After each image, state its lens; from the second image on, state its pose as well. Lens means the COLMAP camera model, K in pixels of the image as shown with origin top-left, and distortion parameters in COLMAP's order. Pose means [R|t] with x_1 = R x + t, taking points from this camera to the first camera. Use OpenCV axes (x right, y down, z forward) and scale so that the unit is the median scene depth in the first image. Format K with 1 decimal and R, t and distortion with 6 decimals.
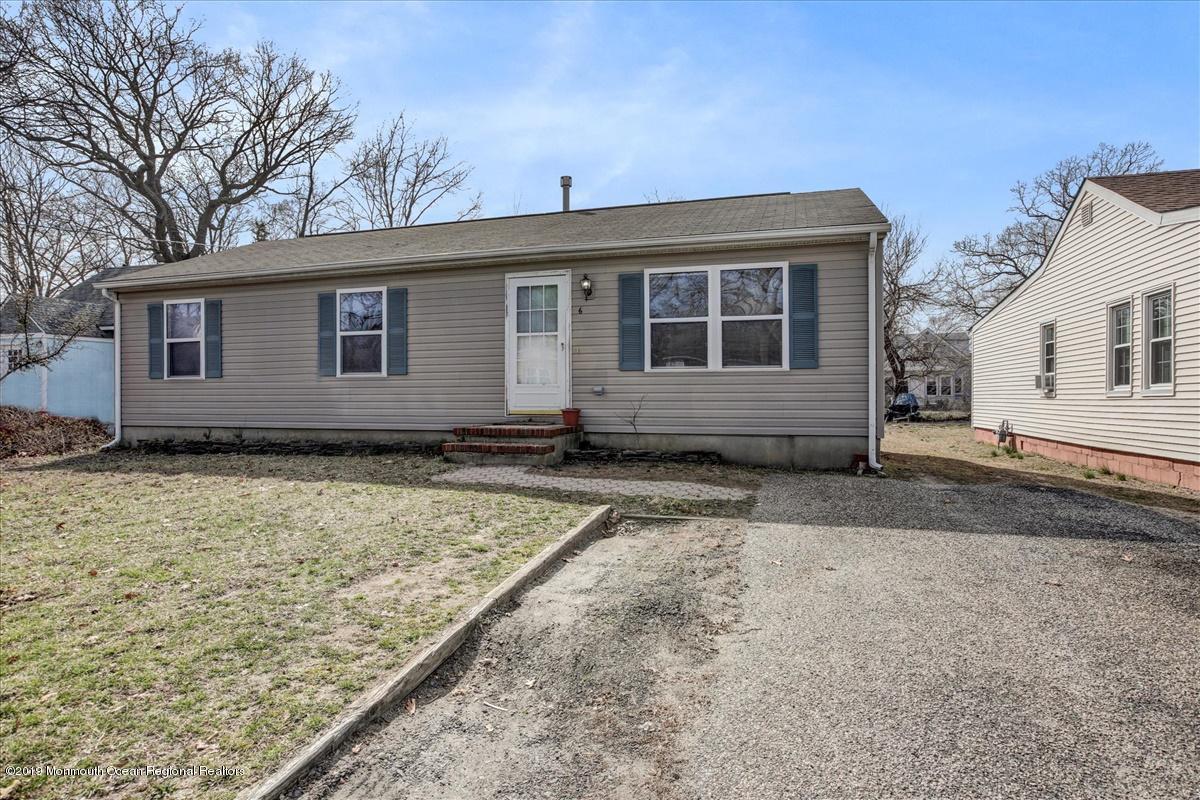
lens RADIAL K [[625.2, 0, 577.3], [0, 625.2, 484.8], [0, 0, 1]] dist [-0.022940, 0.004590]
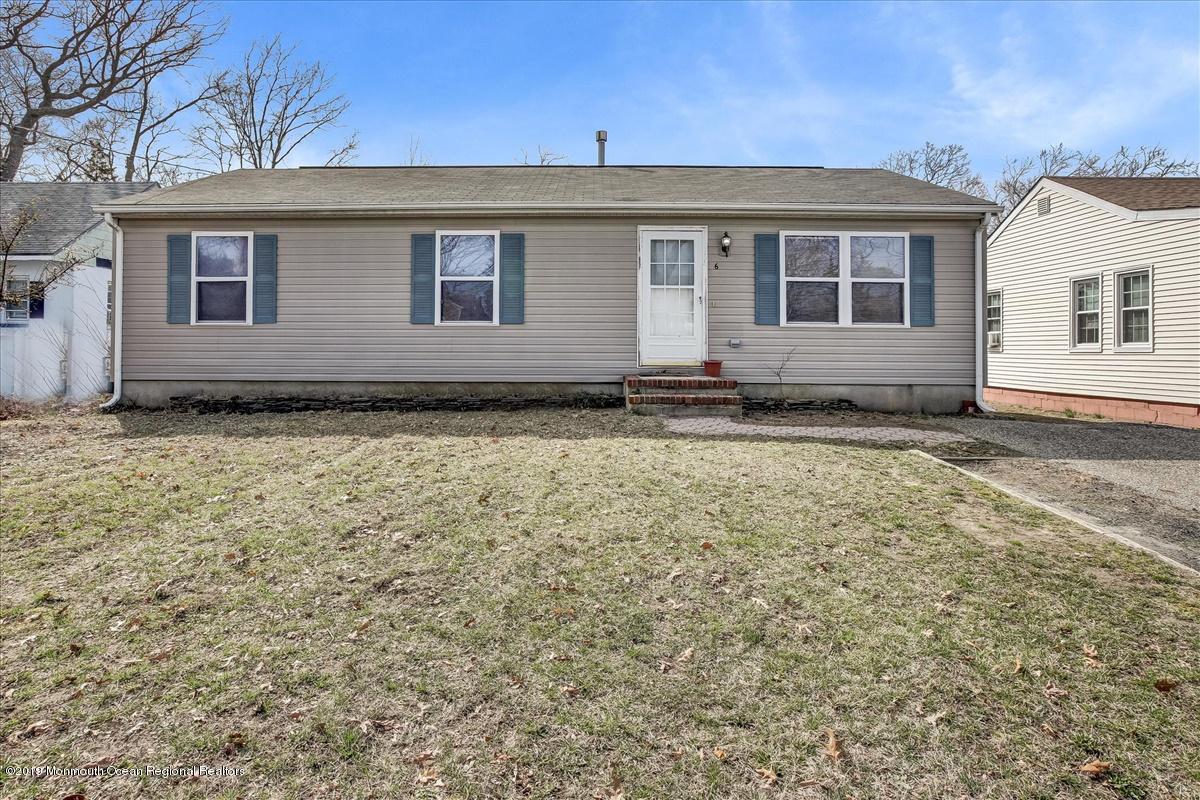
lens RADIAL K [[625.2, 0, 558.9], [0, 625.2, 435.0], [0, 0, 1]] dist [-0.022940, 0.004590]
pose [[0.963292, -0.029507, 0.266828, -0.527952], [0.030804, 0.999525, -0.000675, -0.005654], [-0.266681, 0.008869, 0.963744, 0.072069]]
